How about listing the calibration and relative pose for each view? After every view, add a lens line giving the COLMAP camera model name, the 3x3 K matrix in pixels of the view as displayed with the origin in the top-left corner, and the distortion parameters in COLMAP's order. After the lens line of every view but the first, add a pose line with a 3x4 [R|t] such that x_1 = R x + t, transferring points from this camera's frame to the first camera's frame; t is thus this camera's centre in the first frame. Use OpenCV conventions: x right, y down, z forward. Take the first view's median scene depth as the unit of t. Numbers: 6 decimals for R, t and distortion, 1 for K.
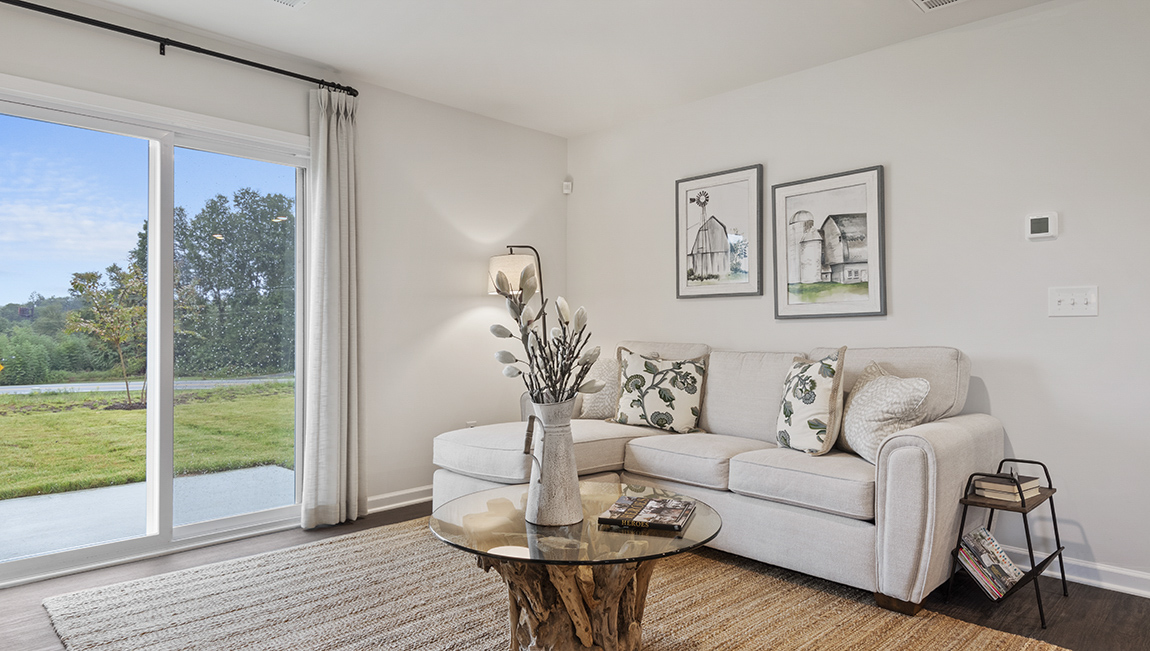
lens RADIAL K [[696.7, 0, 575.0], [0, 696.7, 325.5], [0, 0, 1]] dist [-0.003491, -0.001107]
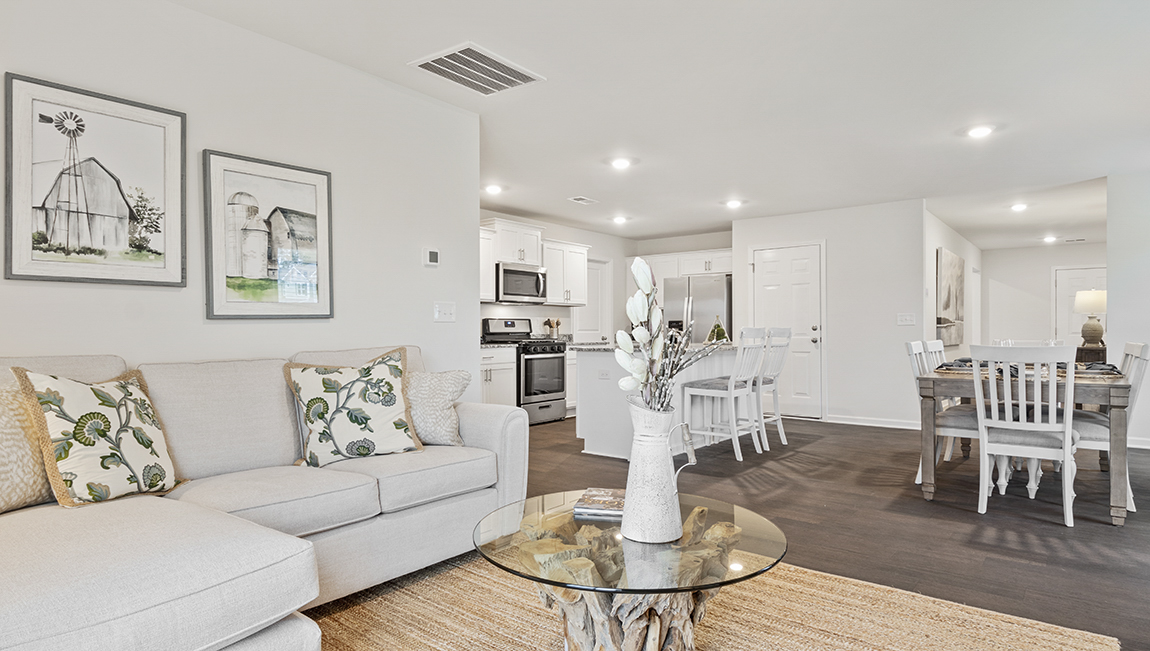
lens RADIAL K [[616.5, 0, 575.0], [0, 616.5, 325.5], [0, 0, 1]] dist [-0.003372, -0.001458]
pose [[-0.127638, 0.005231, 0.991807, -0.484531], [-0.004359, 0.999973, -0.005835, 0.000798], [-0.991811, -0.005068, -0.127612, 0.708604]]
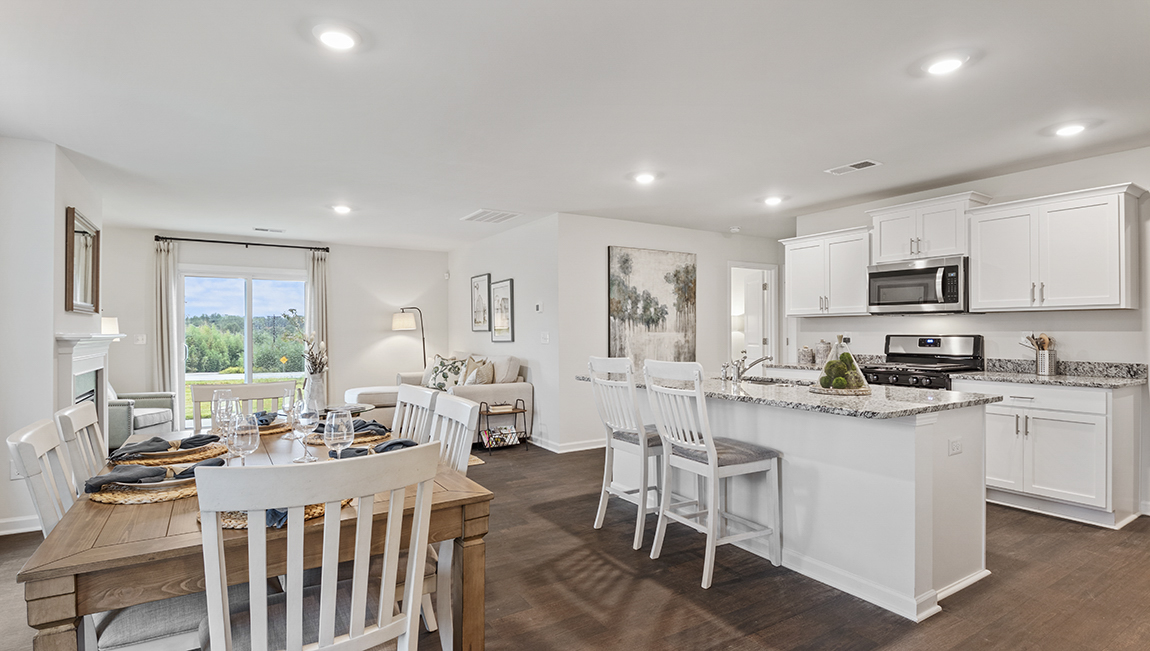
lens RADIAL K [[583.3, 0, 575.0], [0, 583.3, 325.5], [0, 0, 1]] dist [0.004136, 0.000037]
pose [[0.971490, -0.006814, -0.236981, 0.852639], [0.005837, 0.999971, -0.004822, -0.045504], [0.237007, 0.003301, 0.971502, -0.657913]]
